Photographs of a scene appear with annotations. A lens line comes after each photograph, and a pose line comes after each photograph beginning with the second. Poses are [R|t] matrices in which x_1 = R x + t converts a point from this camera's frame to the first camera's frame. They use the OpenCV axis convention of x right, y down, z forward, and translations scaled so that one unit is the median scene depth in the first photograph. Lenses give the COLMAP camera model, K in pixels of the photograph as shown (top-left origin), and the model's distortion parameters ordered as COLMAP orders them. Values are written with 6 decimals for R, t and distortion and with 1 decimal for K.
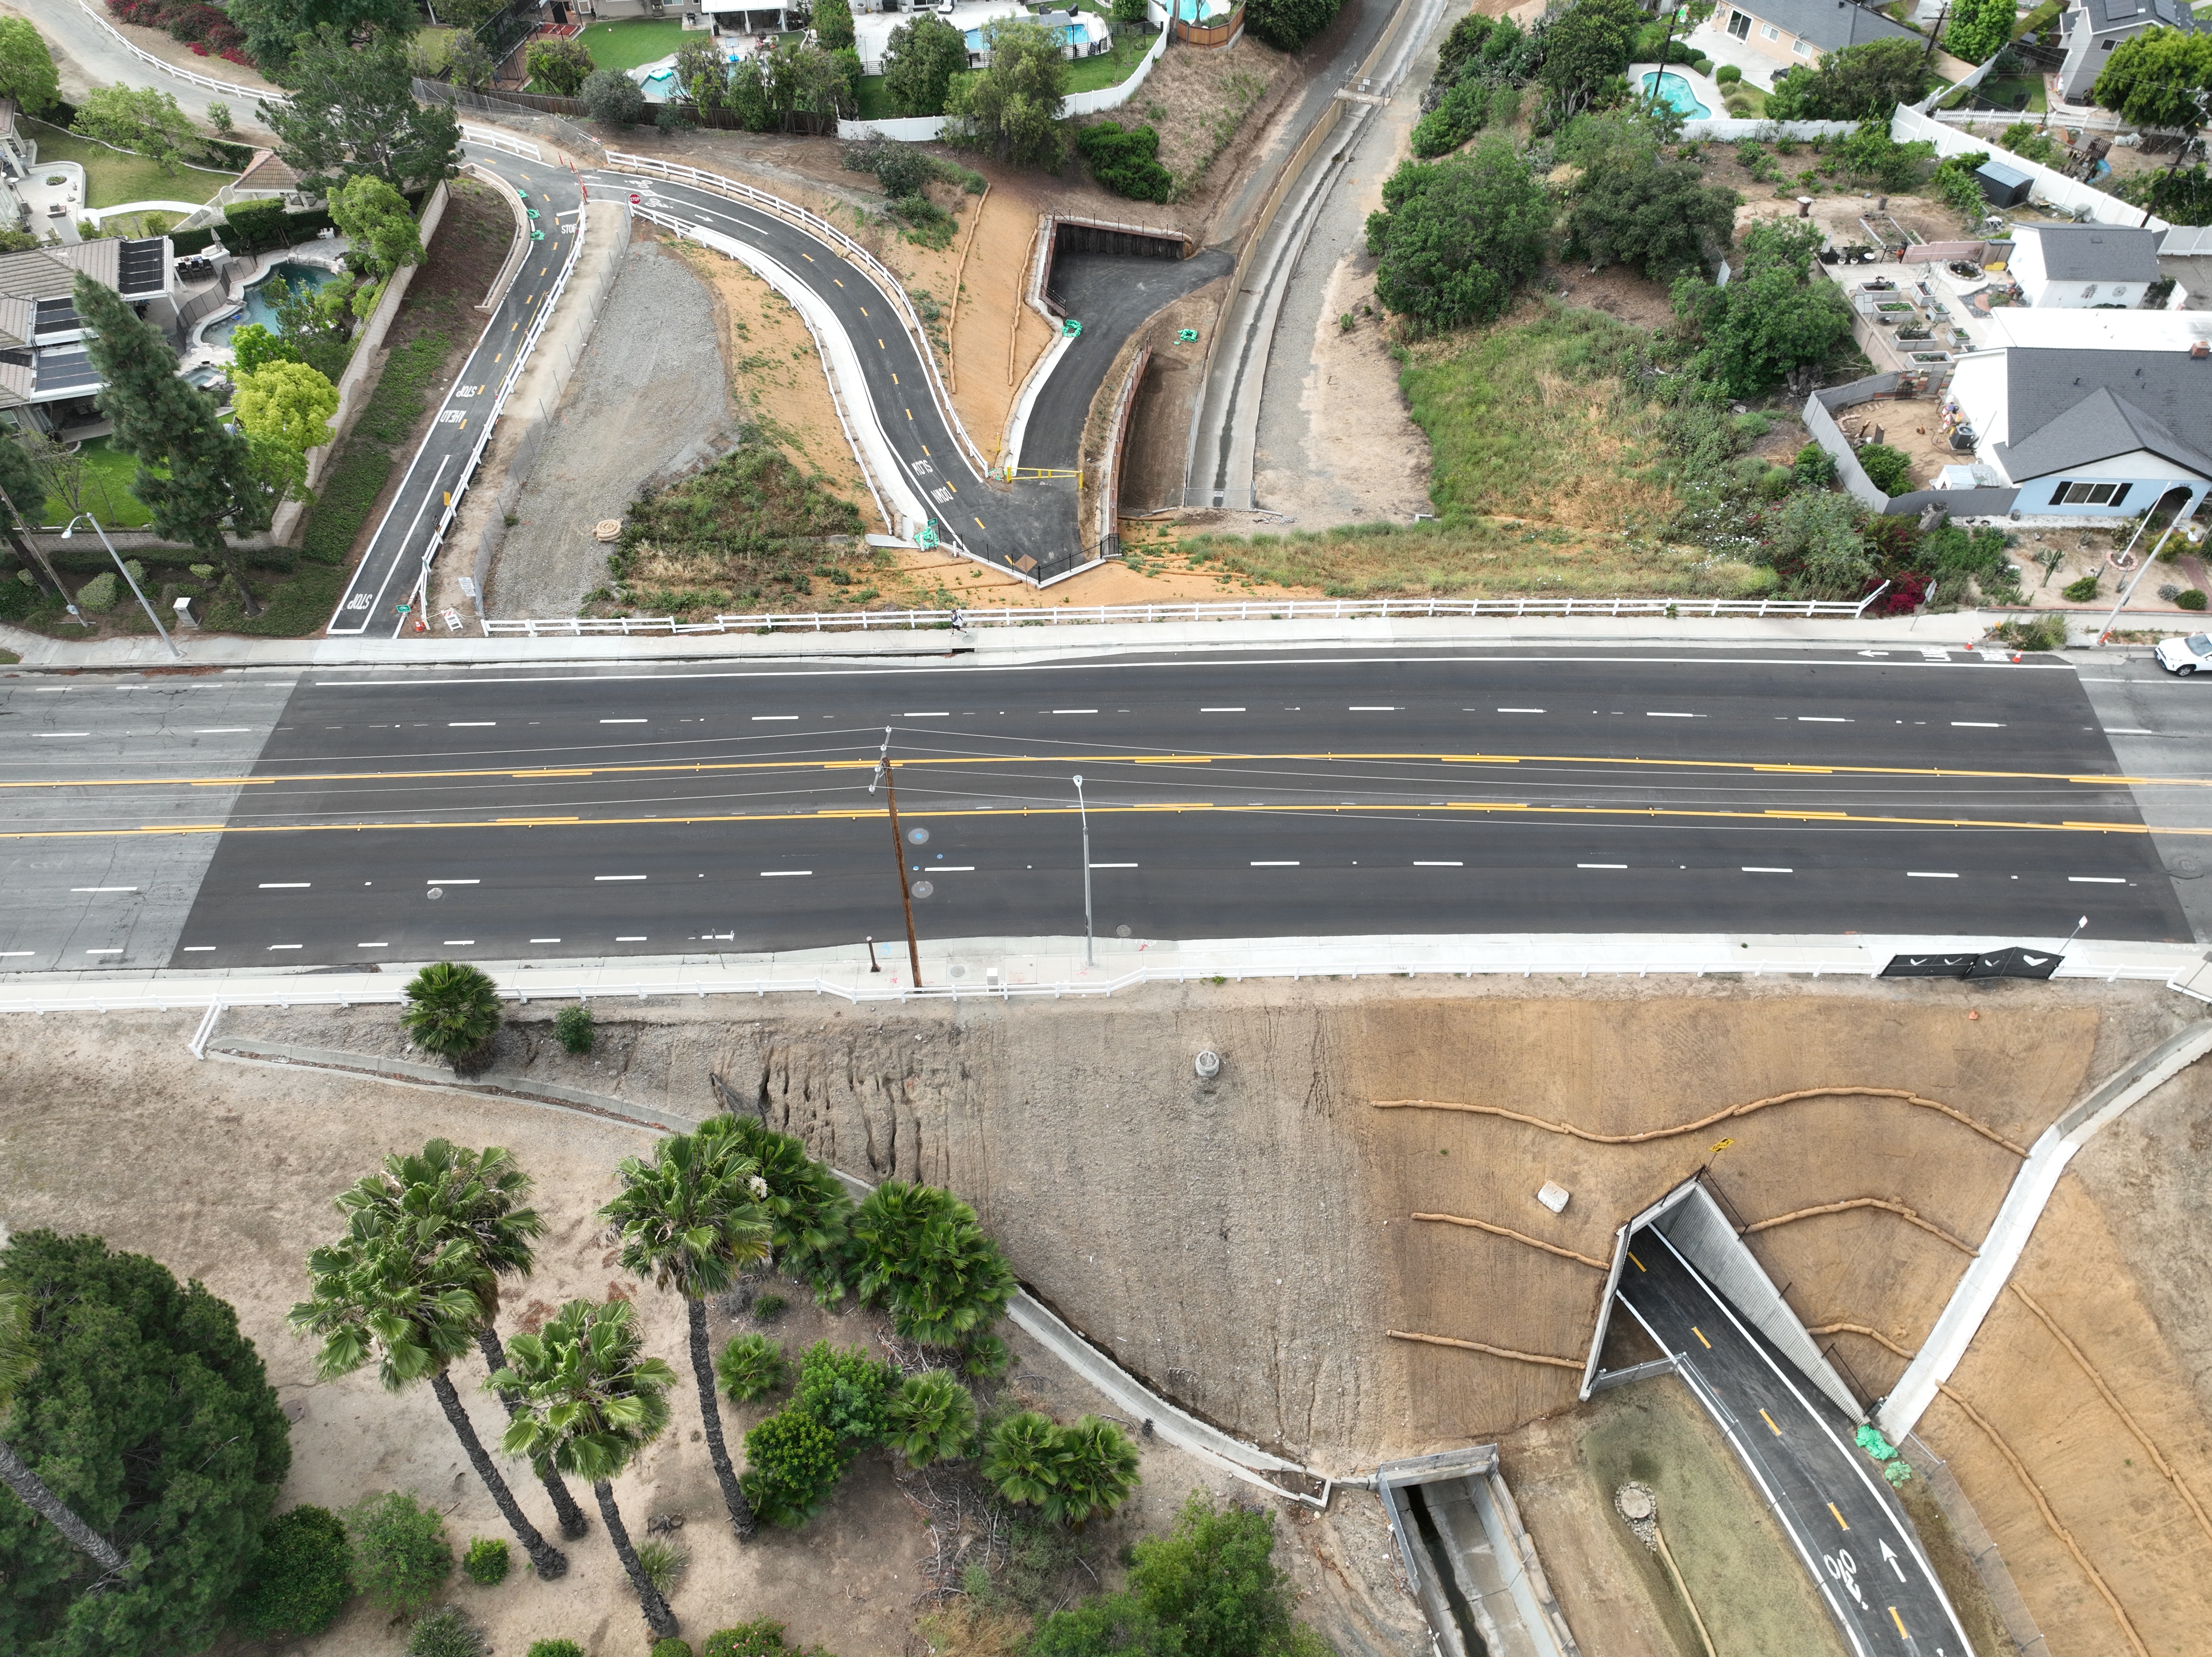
lens RADIAL K [[1551.2, 0, 1103.0], [0, 1551.2, 825.5], [0, 0, 1]] dist [-0.008396, 0.022877]
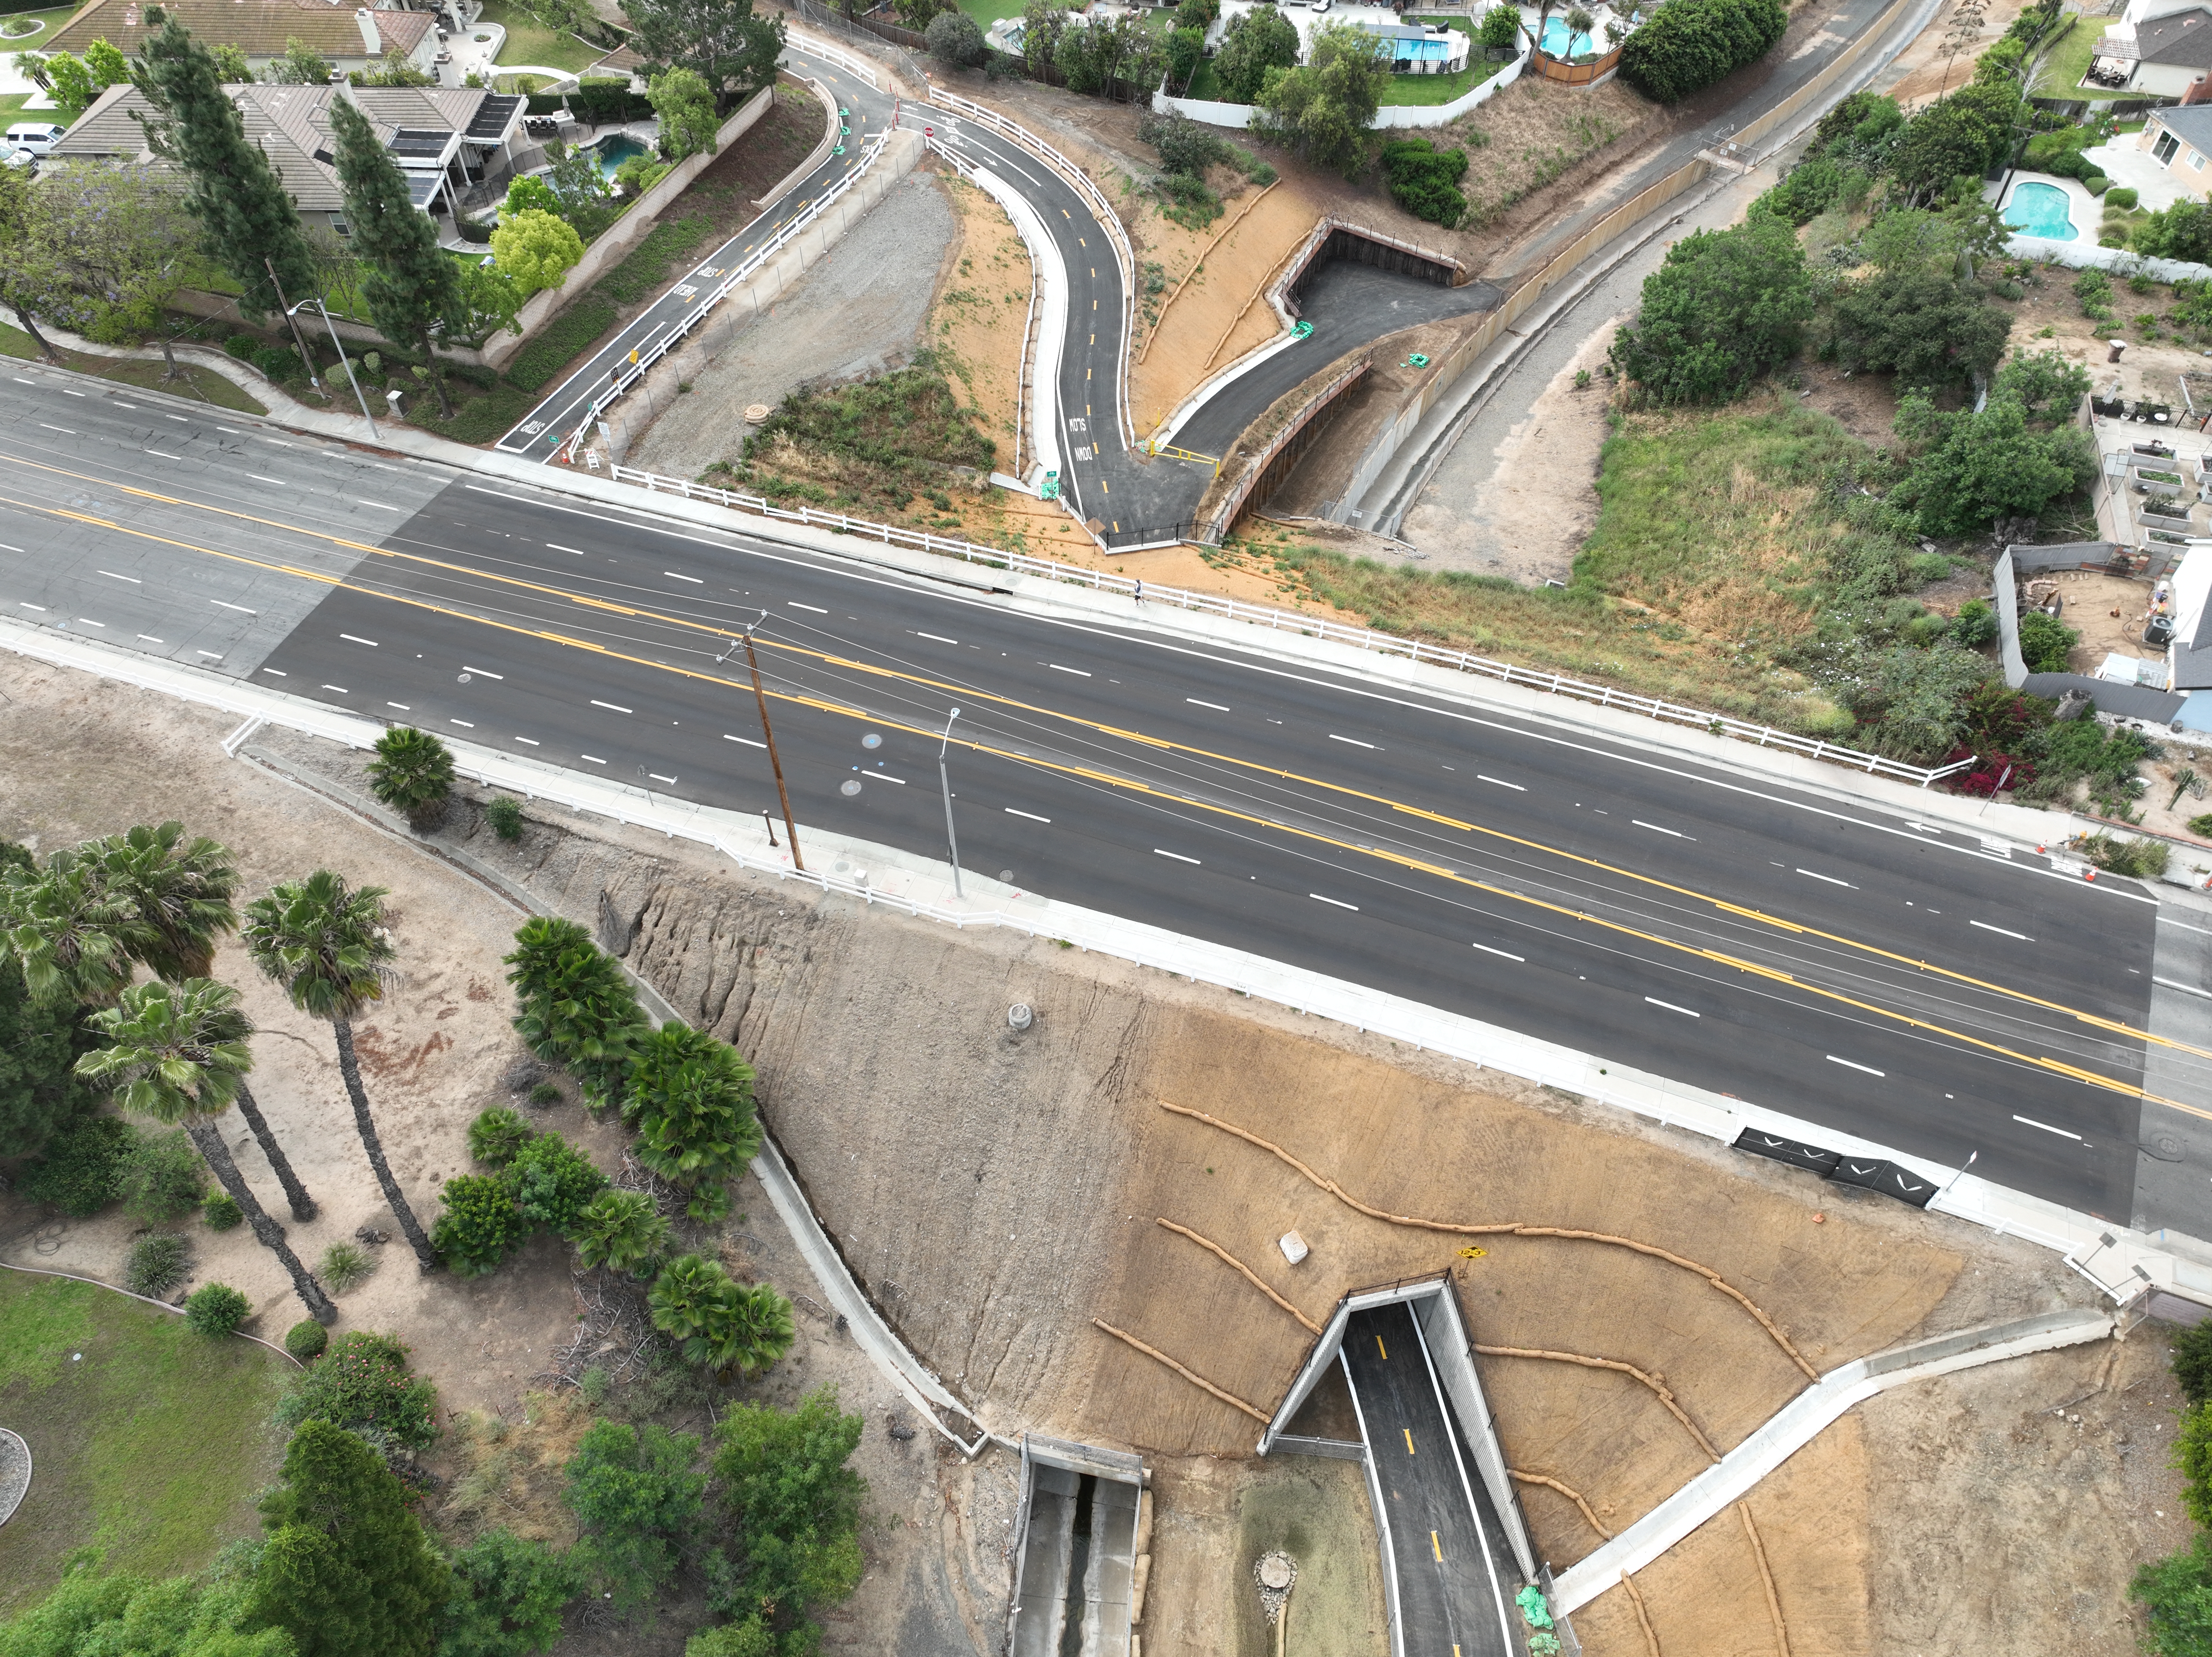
lens RADIAL K [[1551.2, 0, 1103.0], [0, 1551.2, 825.5], [0, 0, 1]] dist [-0.008396, 0.022877]
pose [[0.933311, 0.268313, -0.238618, 0.262531], [-0.269057, 0.962654, 0.030082, -0.010673], [0.237778, 0.036126, 0.970647, 0.009682]]
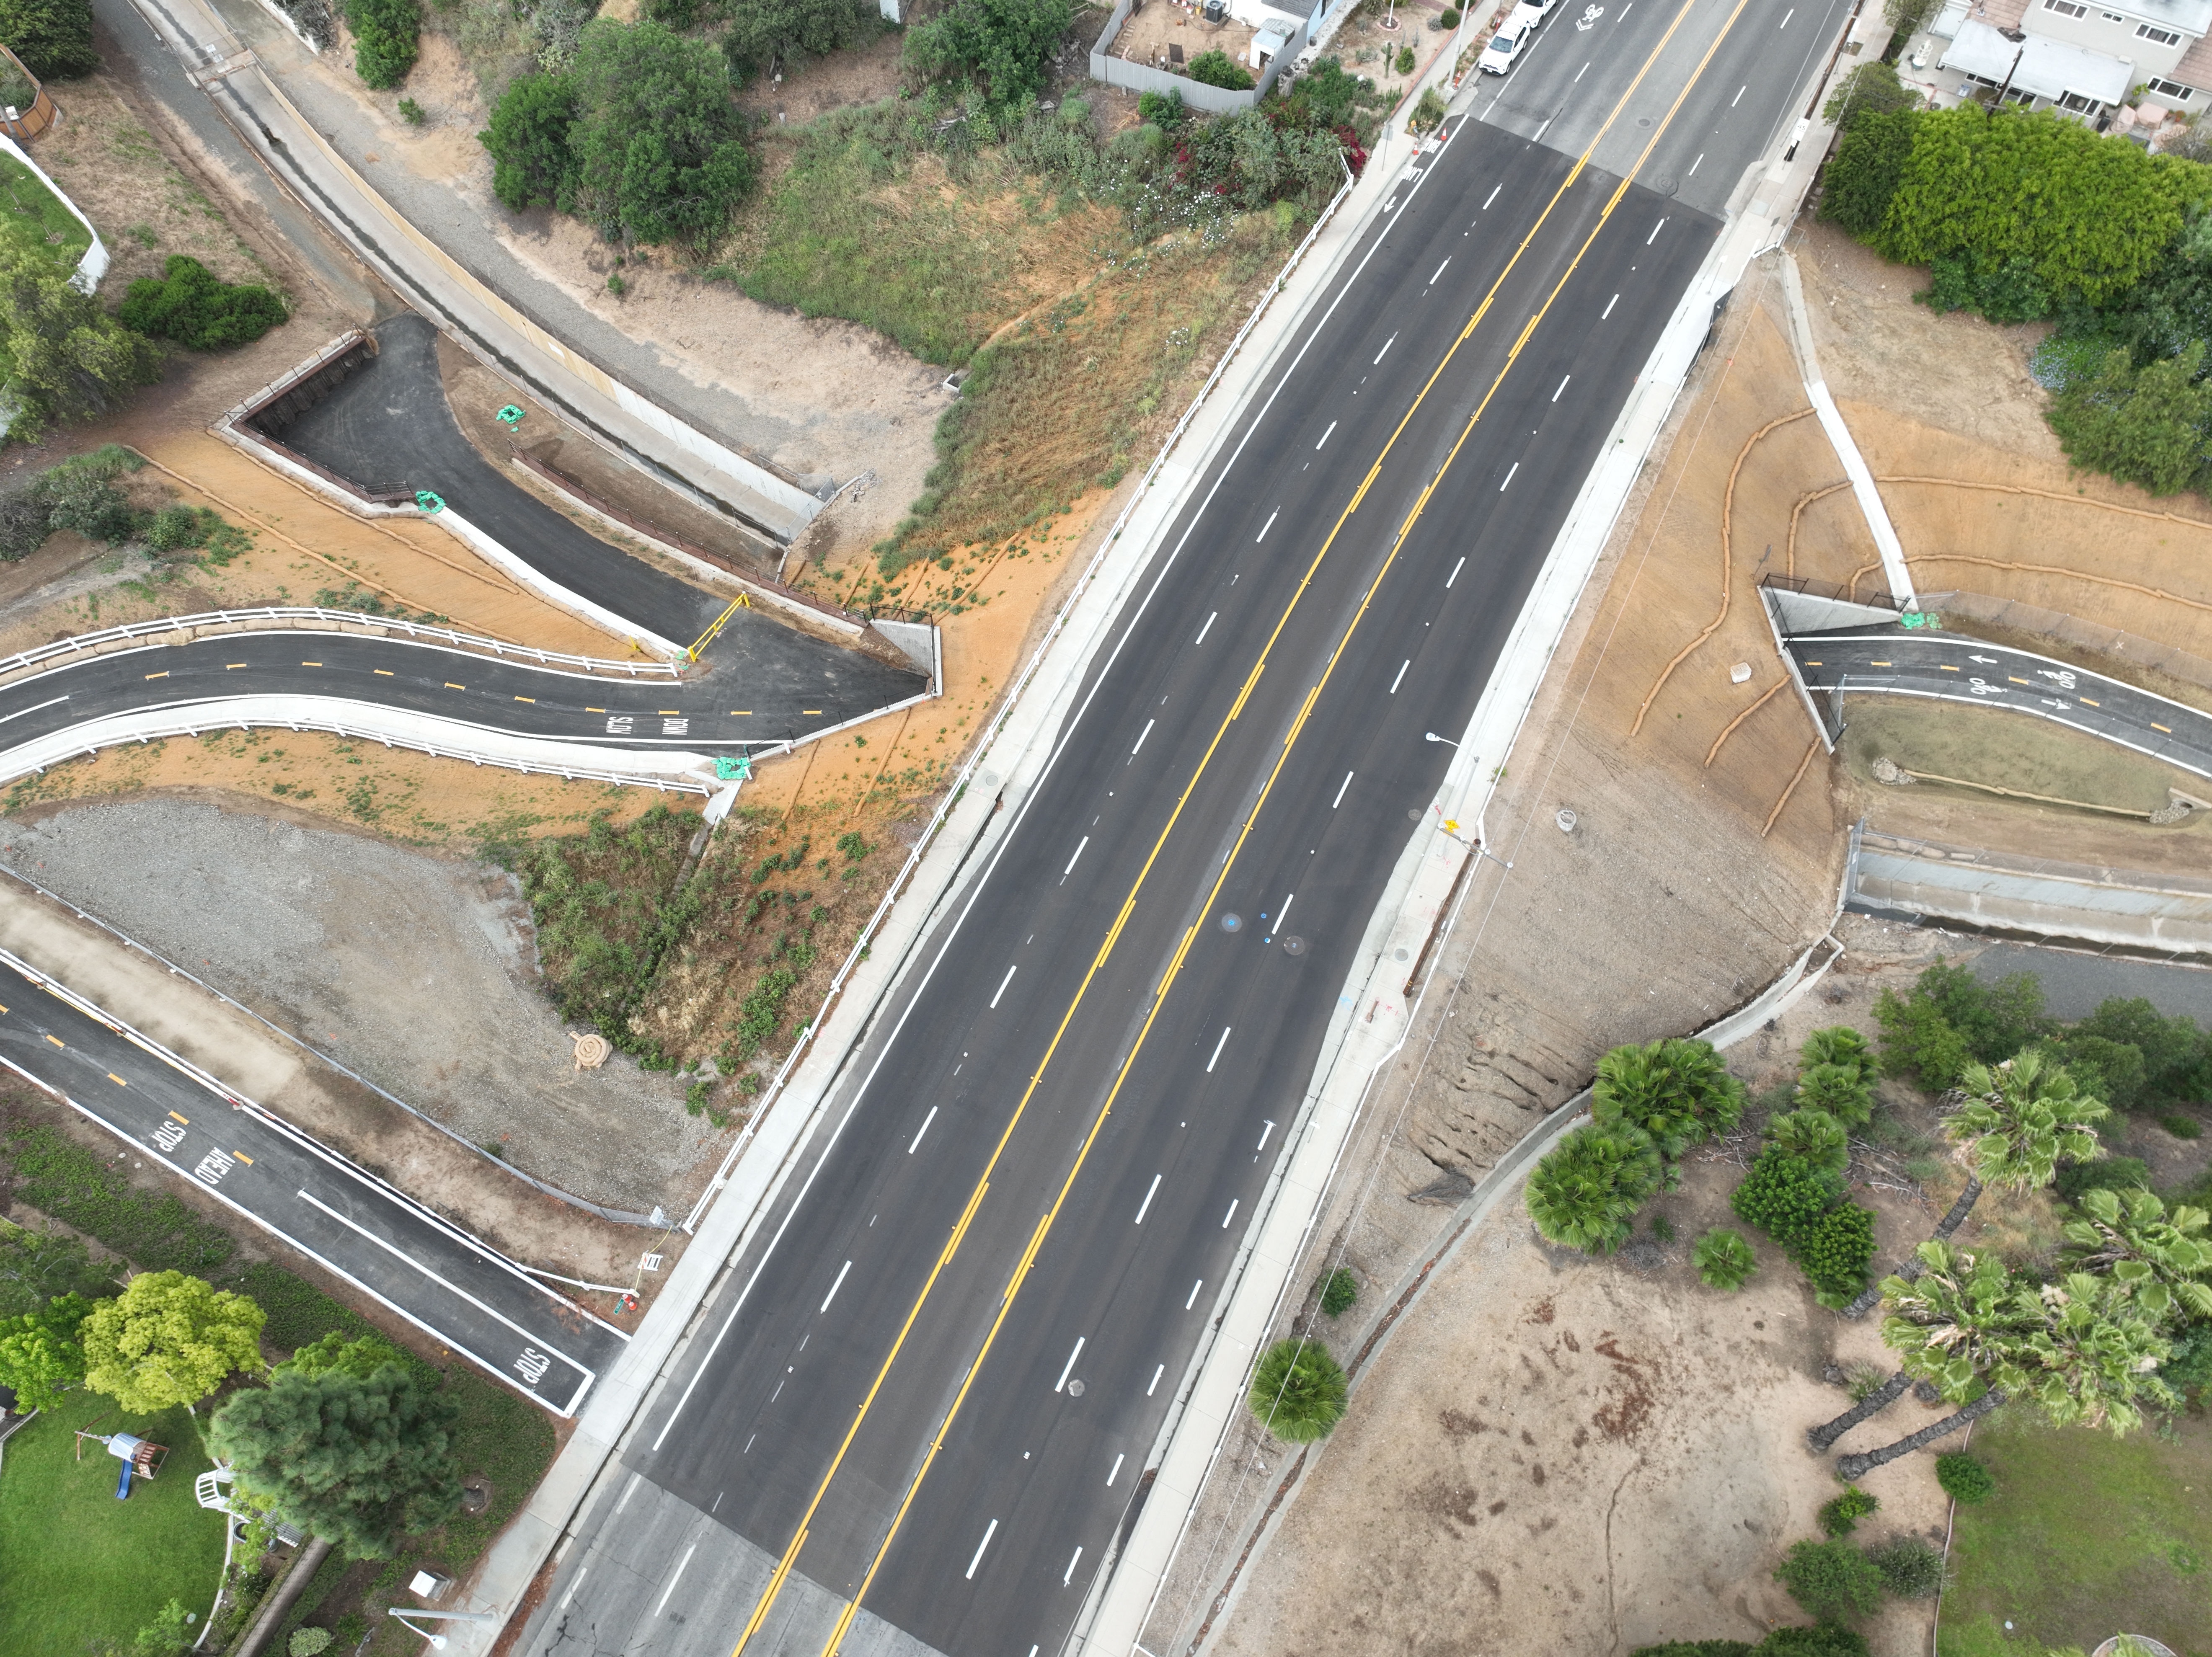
lens RADIAL K [[1551.2, 0, 1103.0], [0, 1551.2, 825.5], [0, 0, 1]] dist [-0.008396, 0.022877]
pose [[0.470191, -0.776289, 0.419875, -0.468280], [0.668065, 0.623938, 0.405451, -0.436764], [-0.576724, 0.089864, 0.811982, 0.202868]]
